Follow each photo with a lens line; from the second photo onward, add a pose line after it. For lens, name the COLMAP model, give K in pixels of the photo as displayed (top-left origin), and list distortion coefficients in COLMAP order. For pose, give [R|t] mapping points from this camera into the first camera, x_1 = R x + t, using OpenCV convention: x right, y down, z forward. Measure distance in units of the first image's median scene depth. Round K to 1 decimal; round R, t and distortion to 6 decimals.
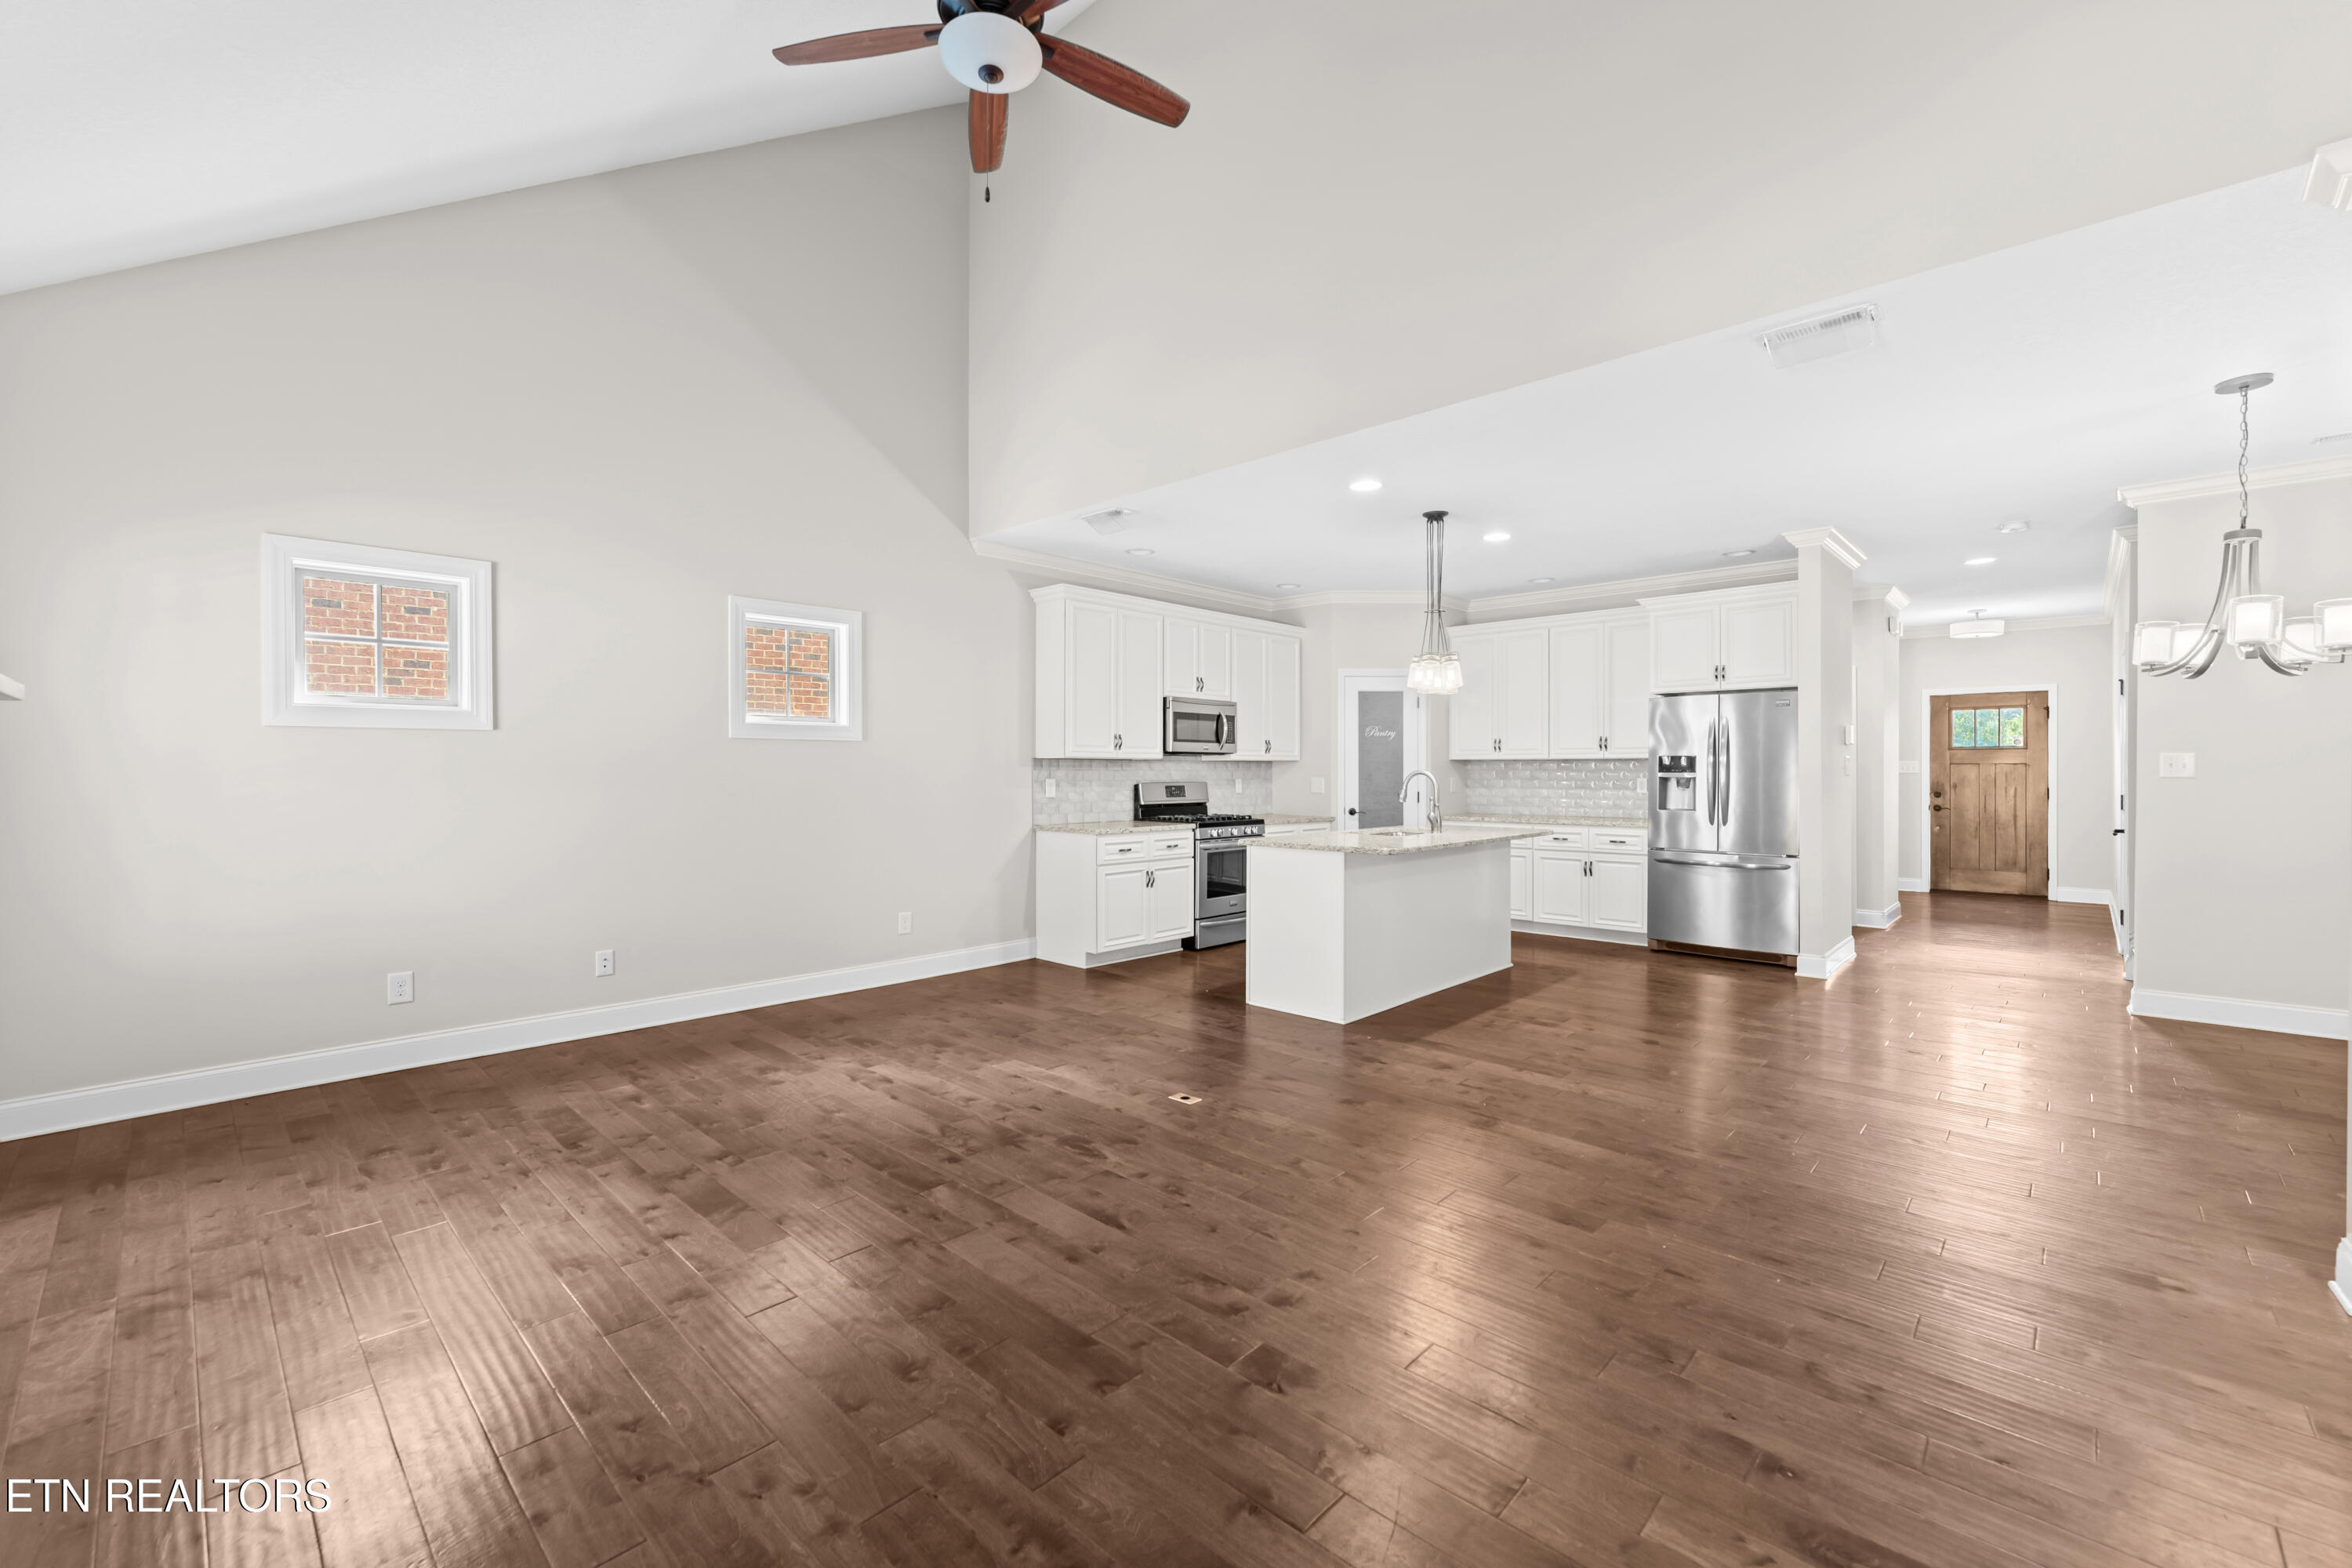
lens RADIAL K [[959.8, 0, 1171.0], [0, 959.8, 773.9], [0, 0, 1]] dist [-0.001345, -0.000279]
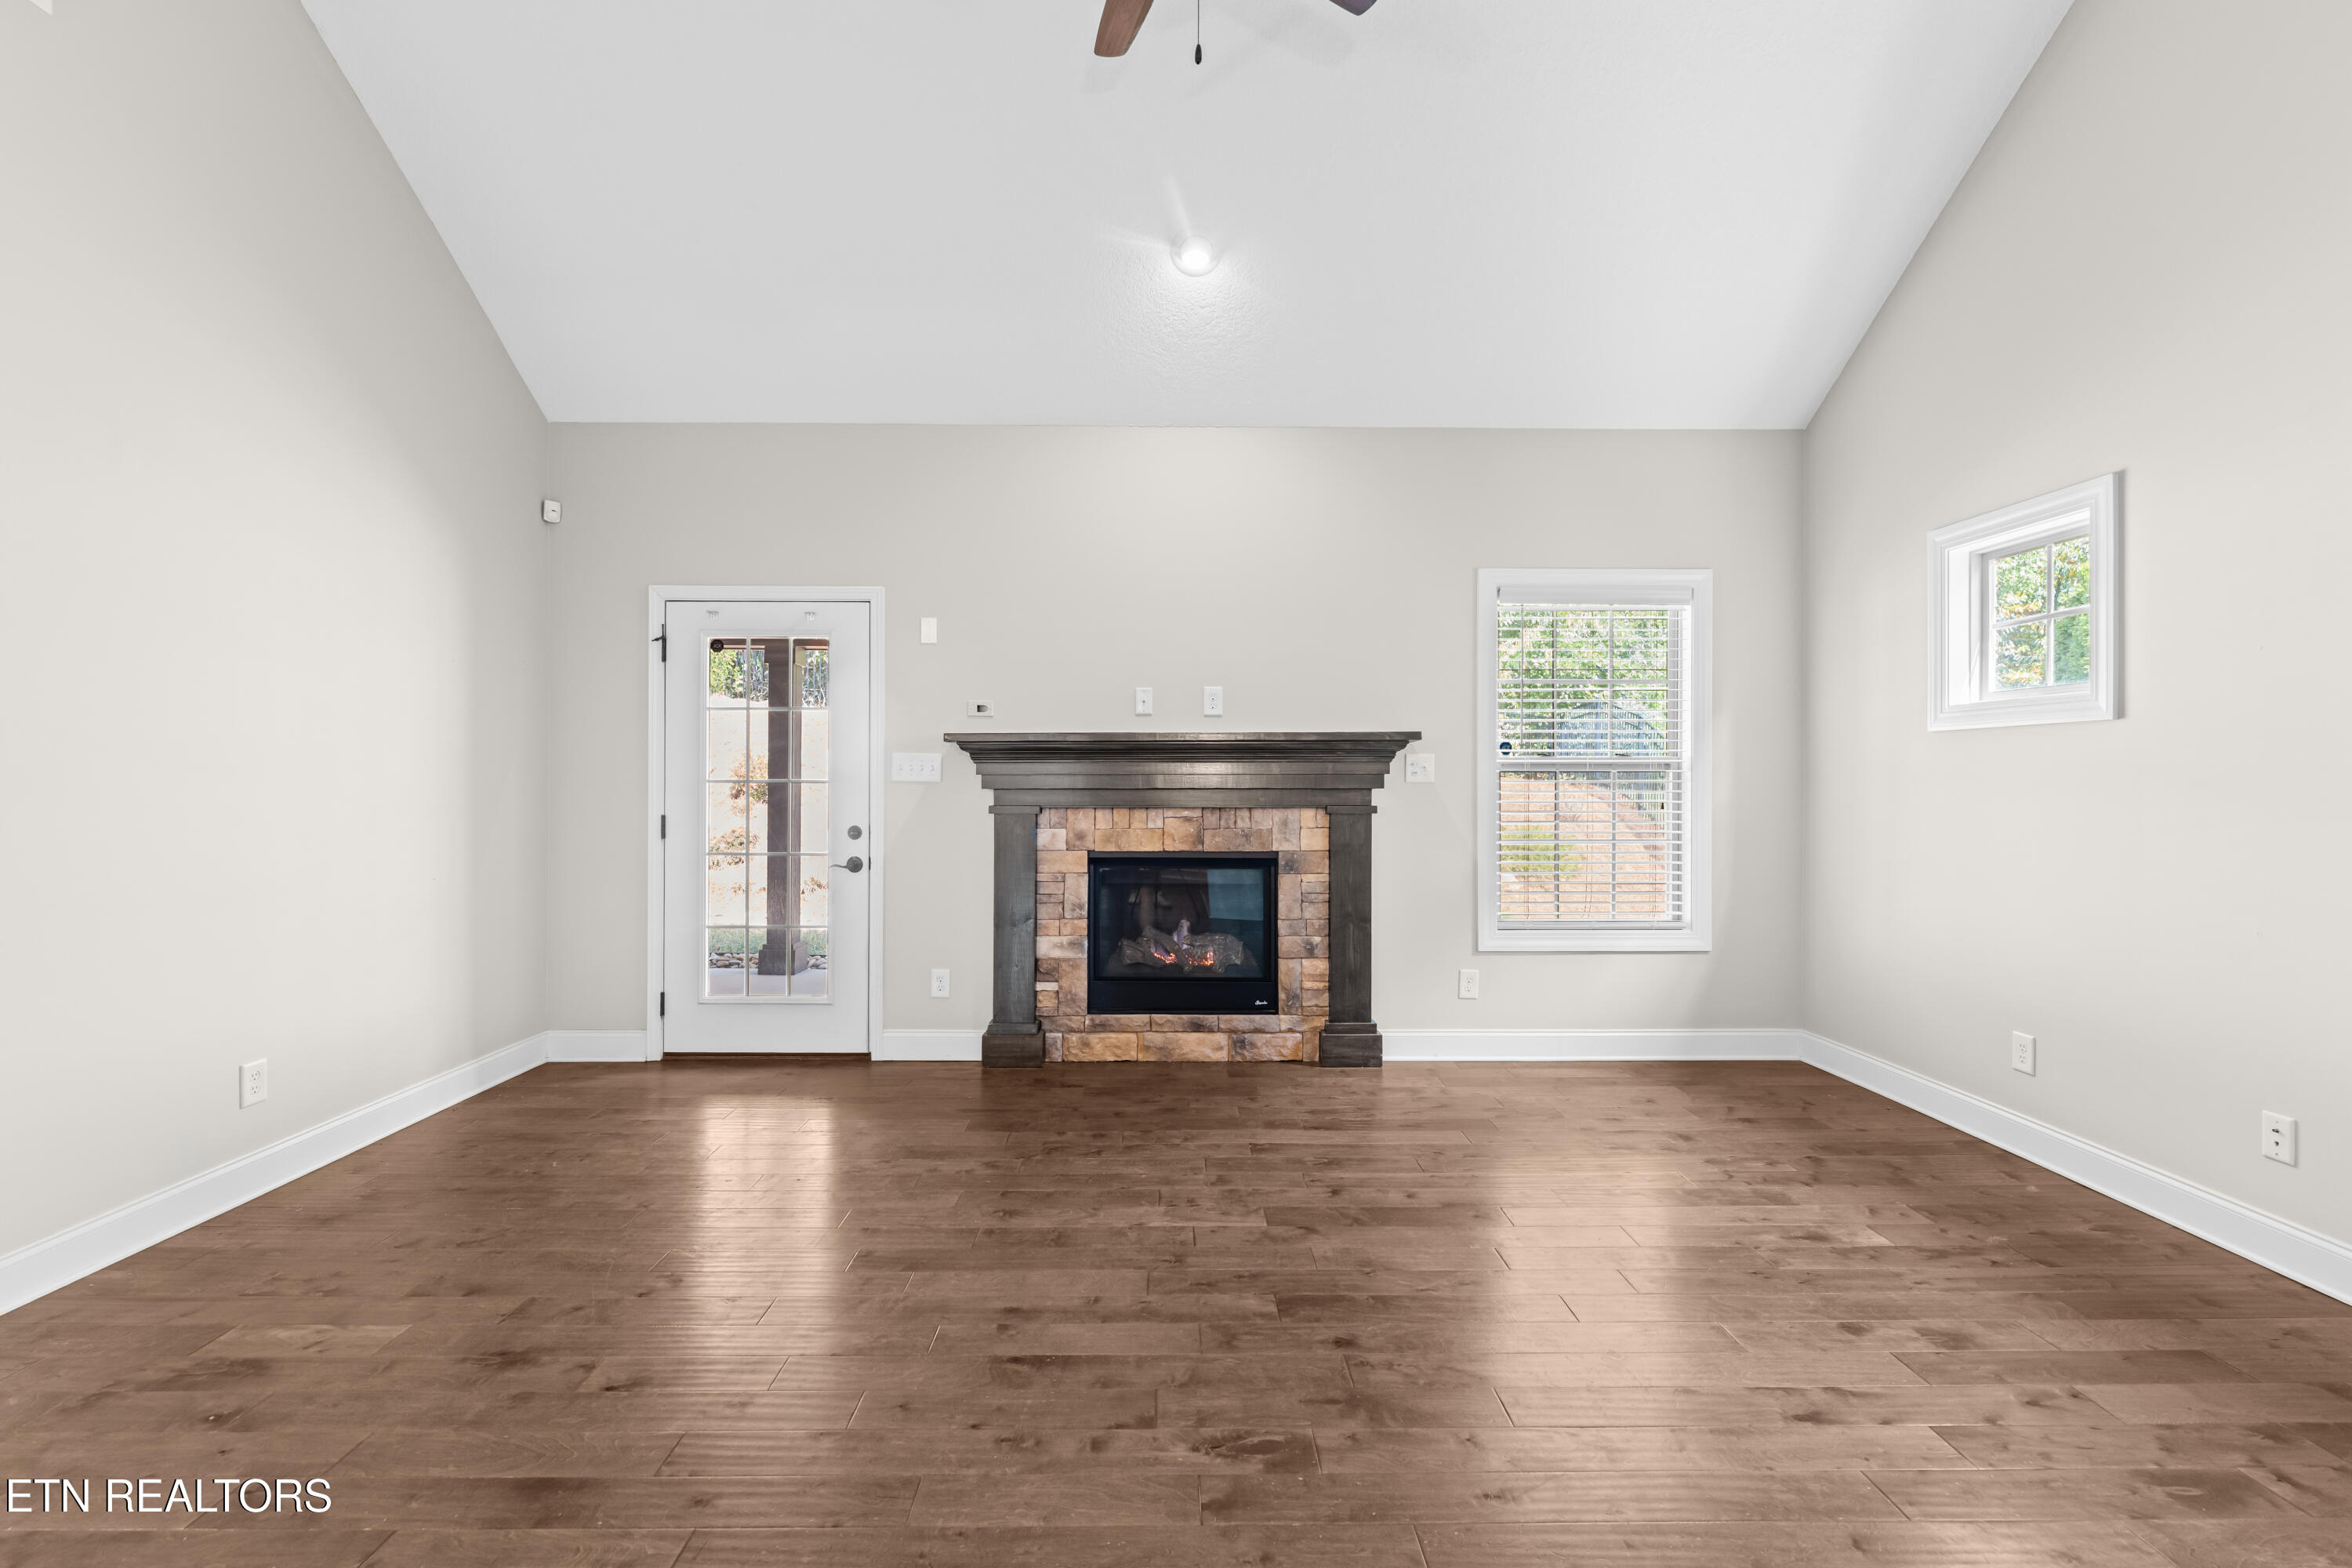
lens RADIAL K [[1006.8, 0, 1174.9], [0, 1006.8, 777.0], [0, 0, 1]] dist [-0.000955, -0.000411]
pose [[-0.717826, -0.002307, -0.696218, 0.168972], [-0.005805, 0.999980, 0.002671, -0.002106], [0.696198, 0.005959, -0.717825, 0.665539]]
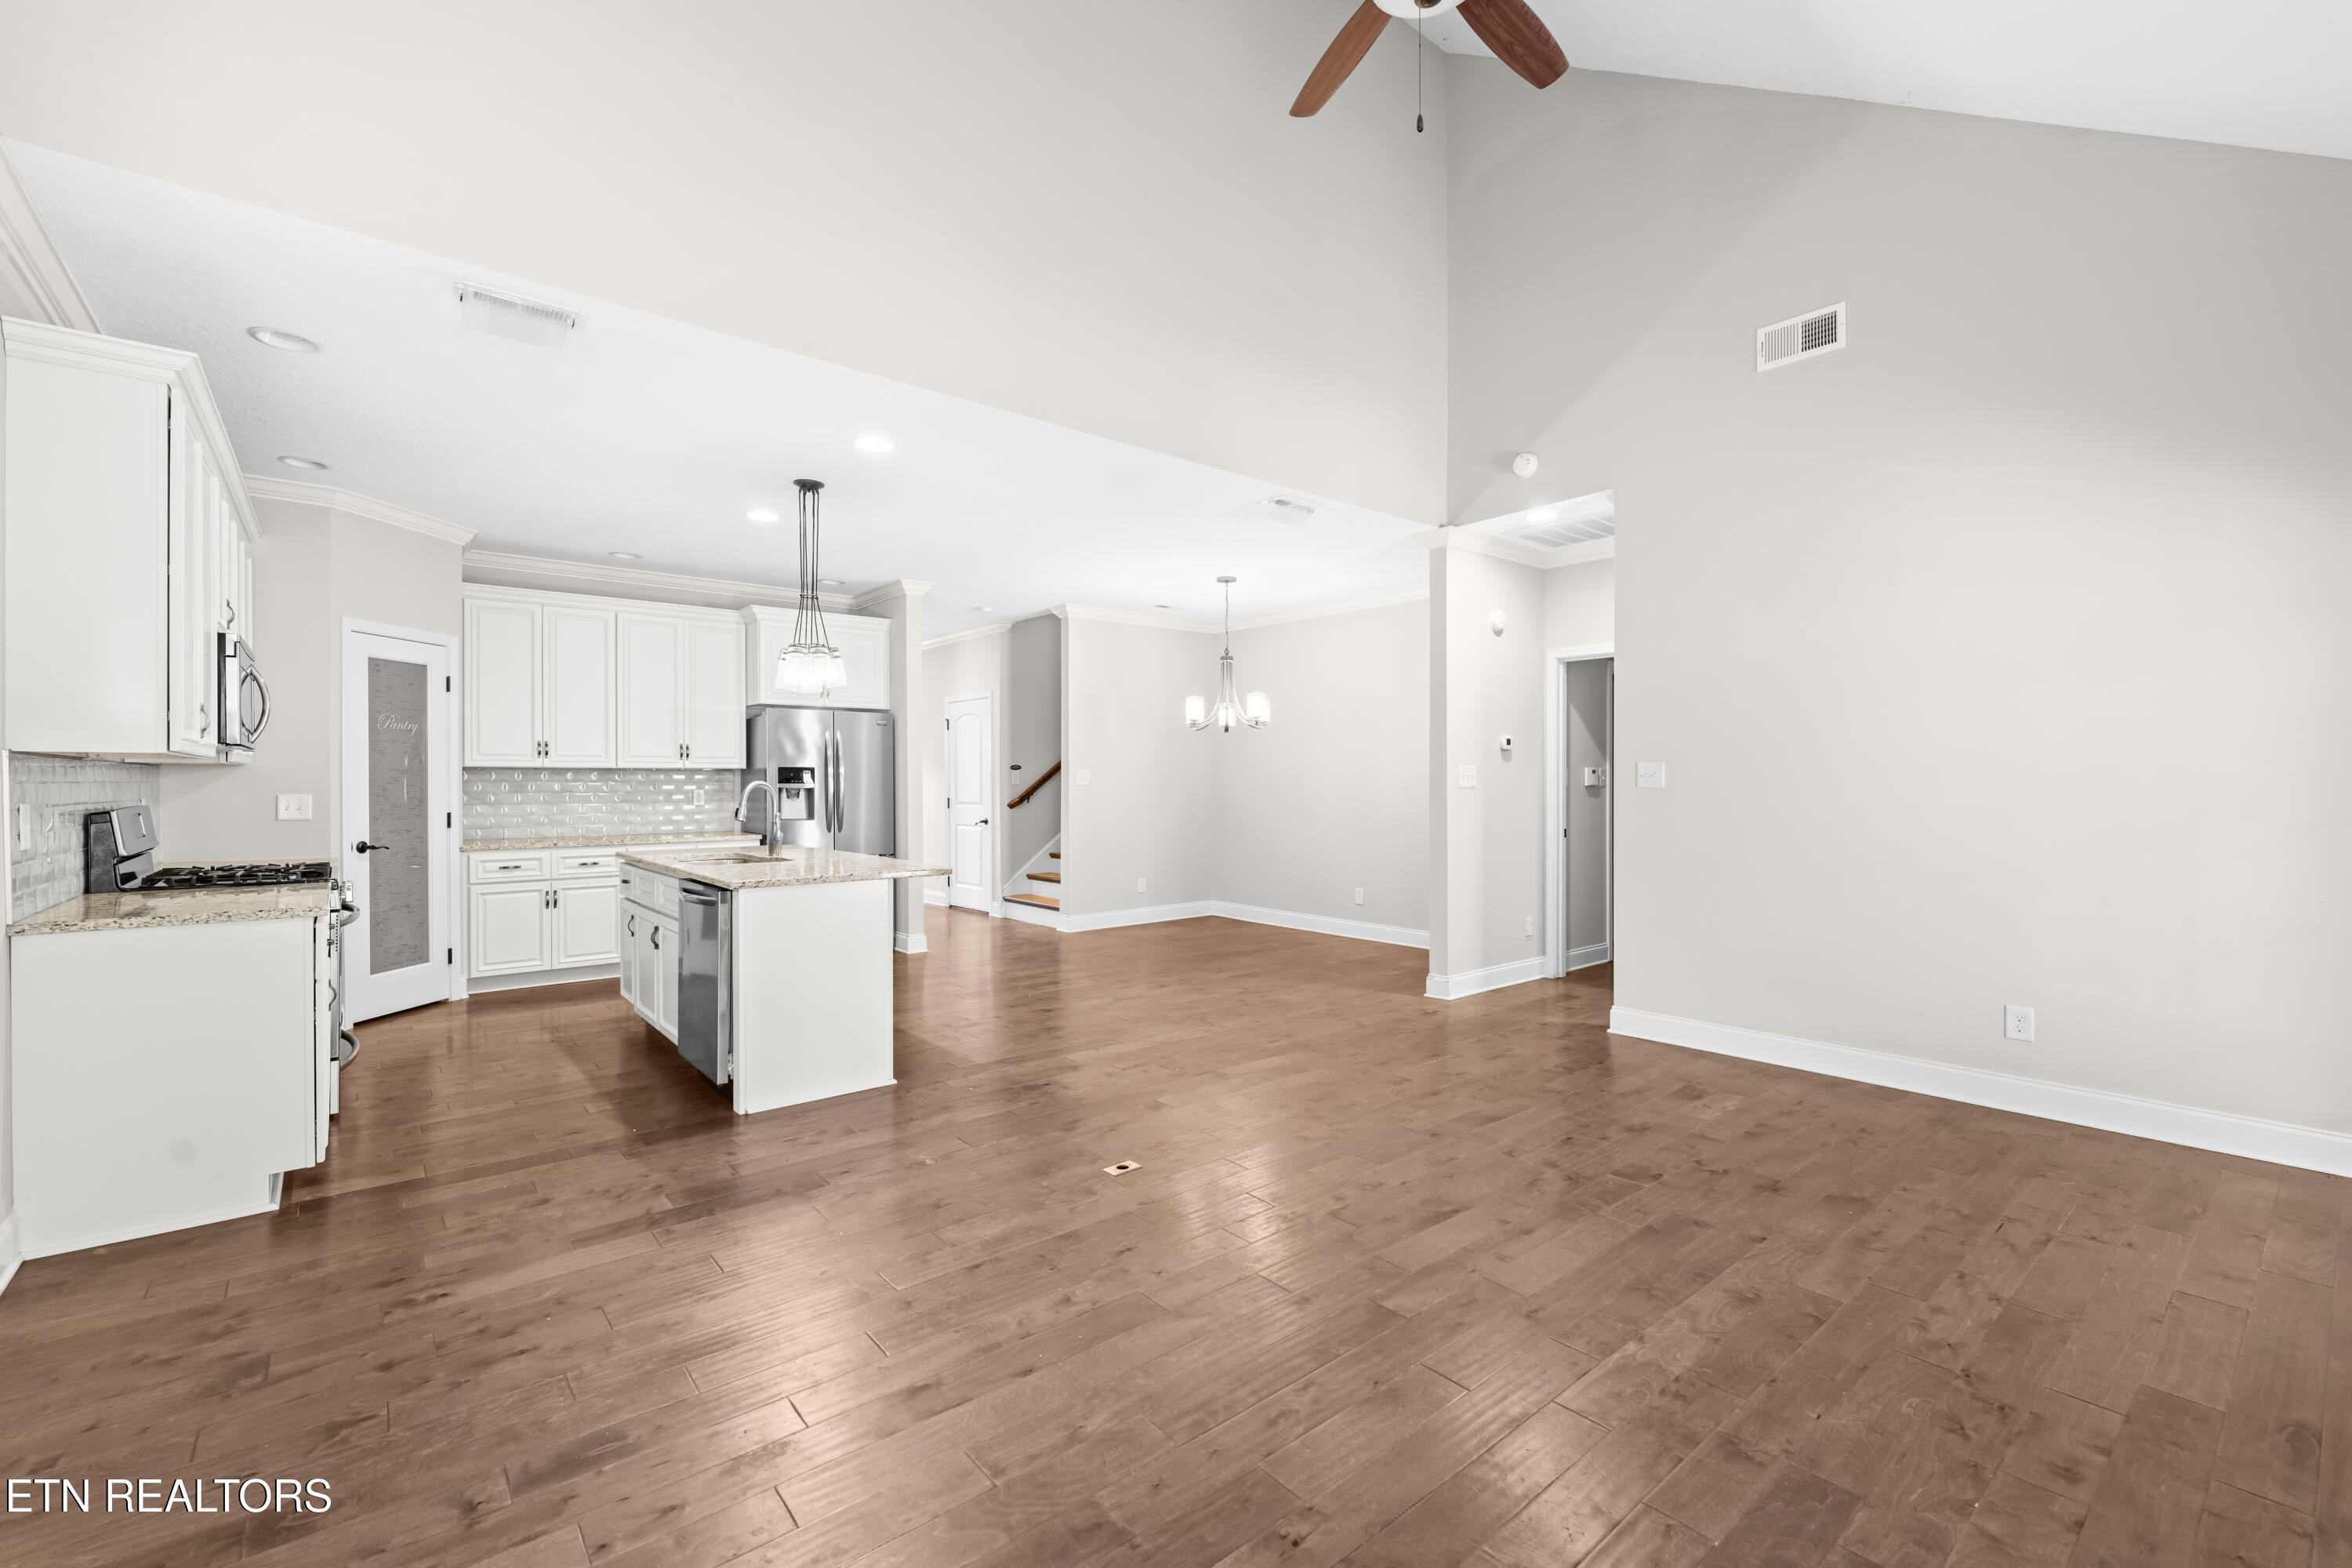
lens RADIAL K [[995.4, 0, 1170.8], [0, 995.4, 781.8], [0, 0, 1]] dist [-0.001369, -0.000238]
pose [[0.119144, -0.001157, 0.992876, -0.469144], [0.004590, 0.999989, 0.000614, -0.001800], [-0.992866, 0.004484, 0.119148, 0.468629]]
